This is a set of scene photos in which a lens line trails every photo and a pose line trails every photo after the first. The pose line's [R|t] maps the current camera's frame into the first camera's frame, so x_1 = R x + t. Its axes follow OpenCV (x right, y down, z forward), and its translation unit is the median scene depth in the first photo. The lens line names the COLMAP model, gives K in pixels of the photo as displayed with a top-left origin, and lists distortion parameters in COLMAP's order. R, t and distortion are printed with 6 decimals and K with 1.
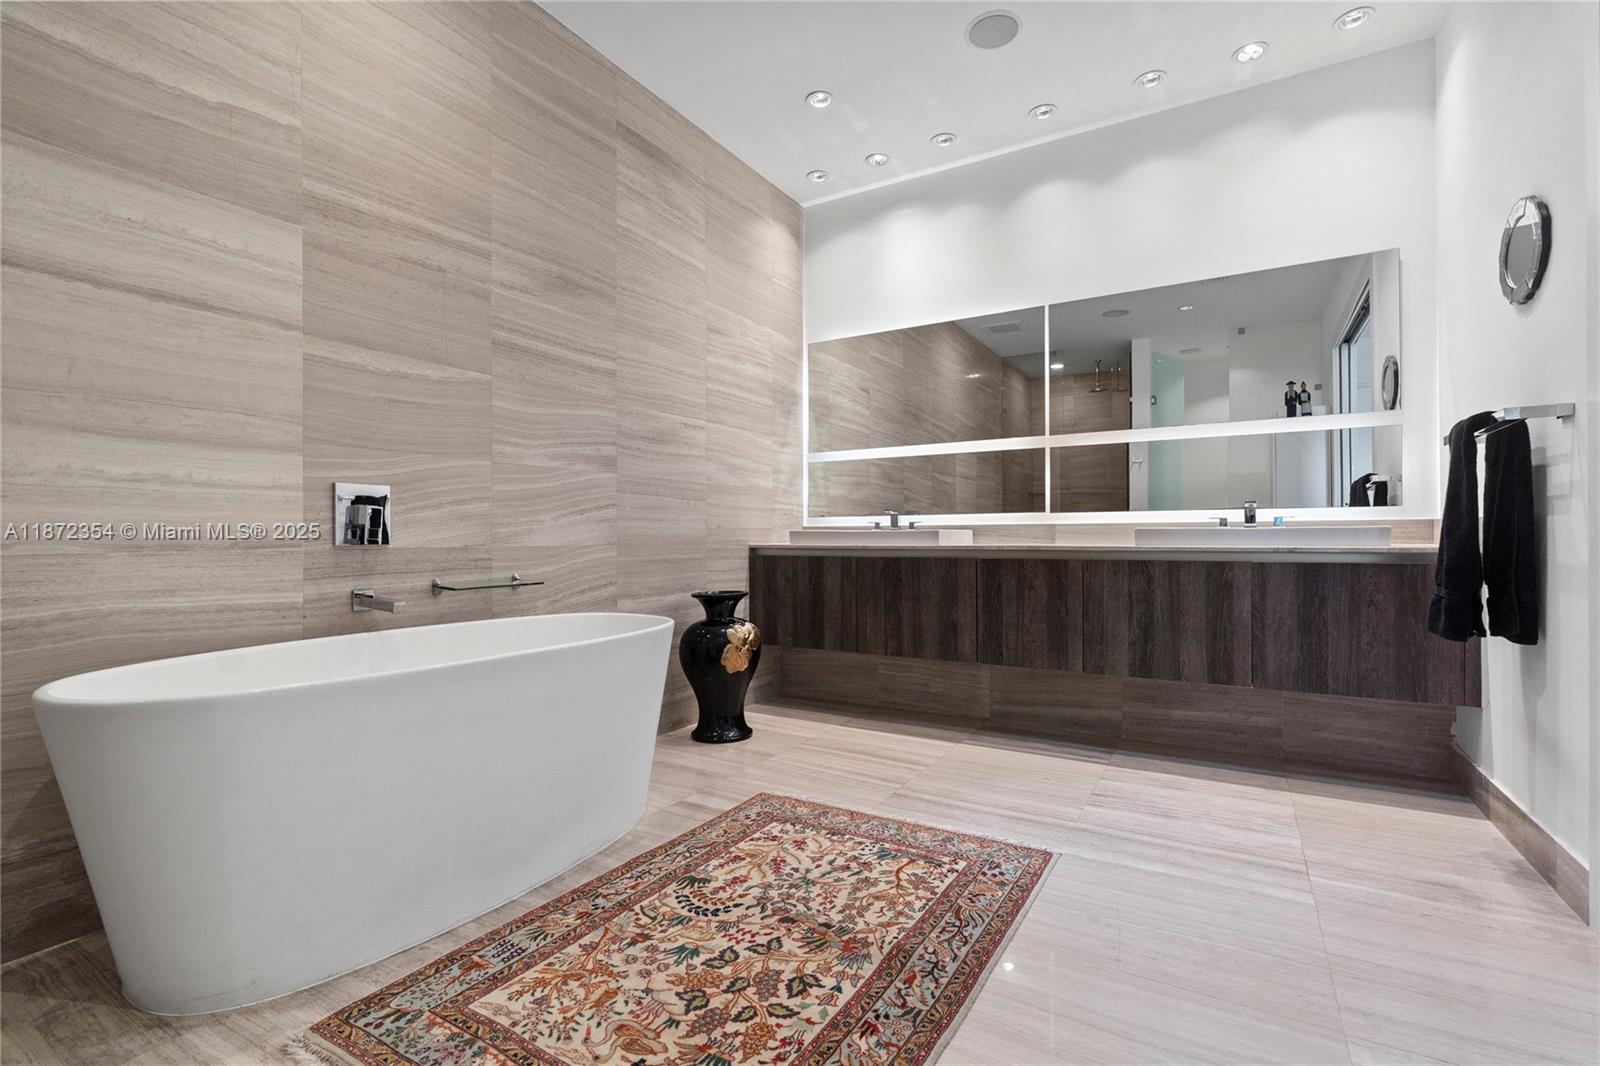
lens RADIAL K [[722.4, 0, 803.3], [0, 722.4, 535.4], [0, 0, 1]] dist [-0.010294, 0.003583]
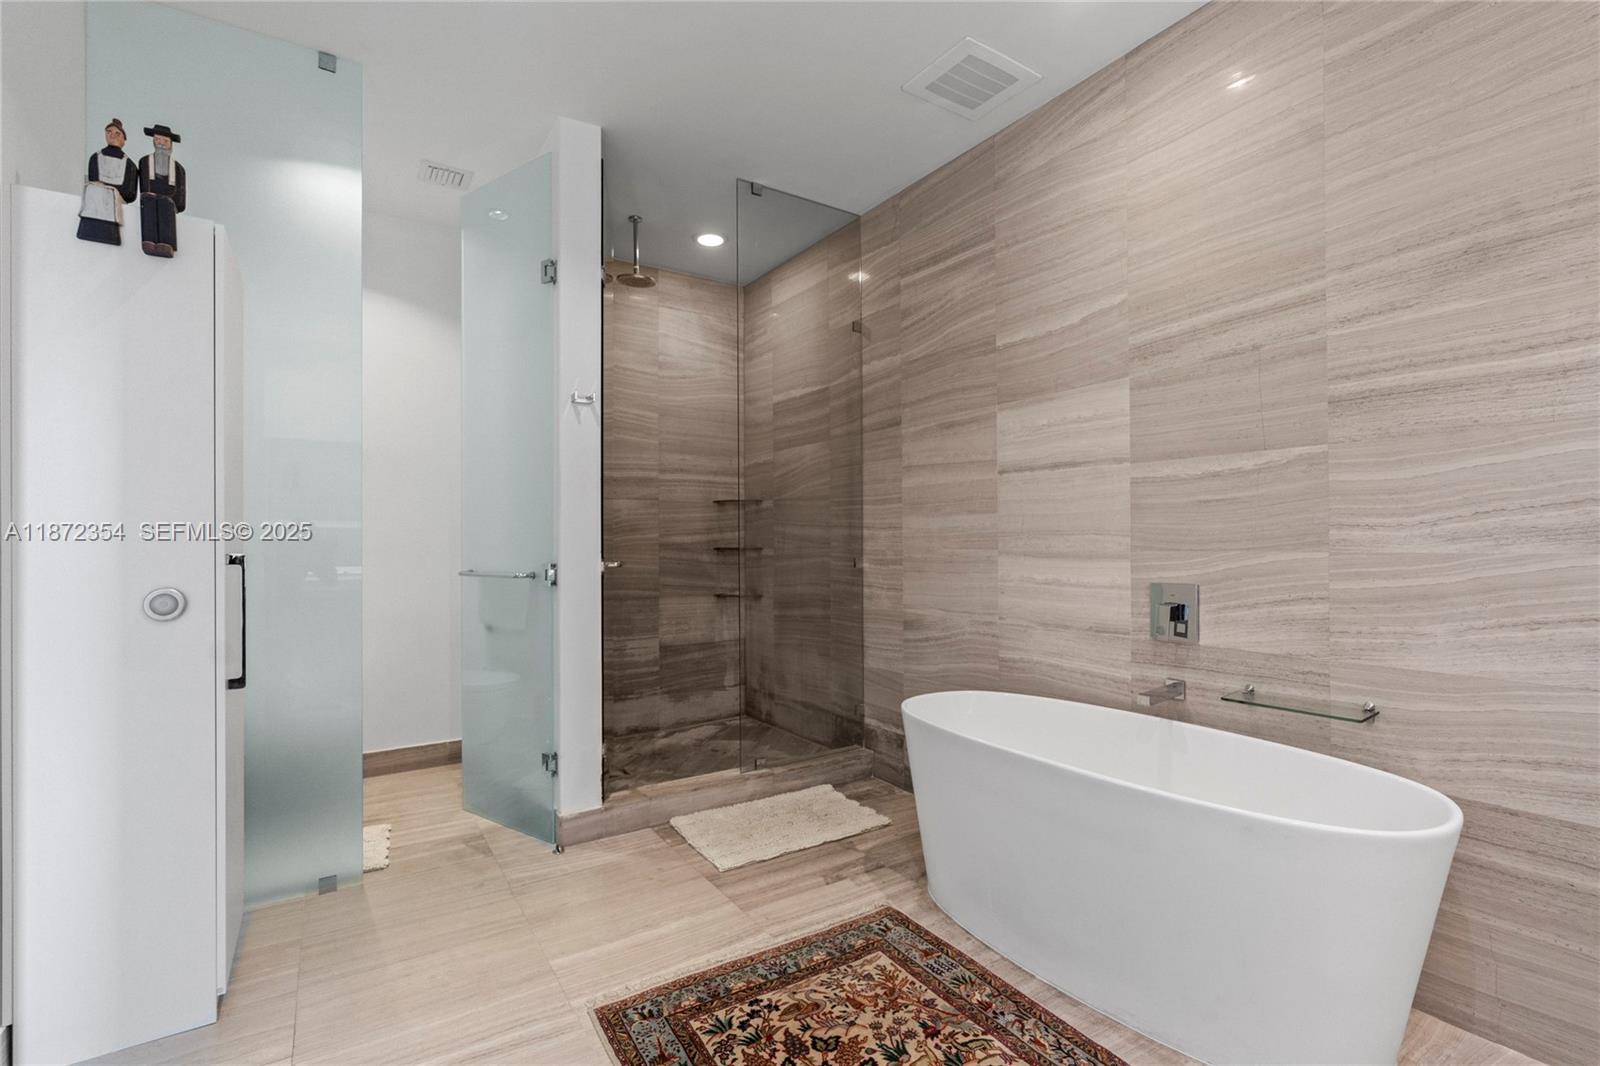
lens RADIAL K [[722.4, 0, 800.8], [0, 722.4, 538.2], [0, 0, 1]] dist [-0.010294, 0.003583]
pose [[-0.438121, -0.002502, -0.898913, 0.672153], [0.006547, 0.999961, -0.005974, -0.147774], [0.898892, -0.008503, -0.438087, 1.037599]]
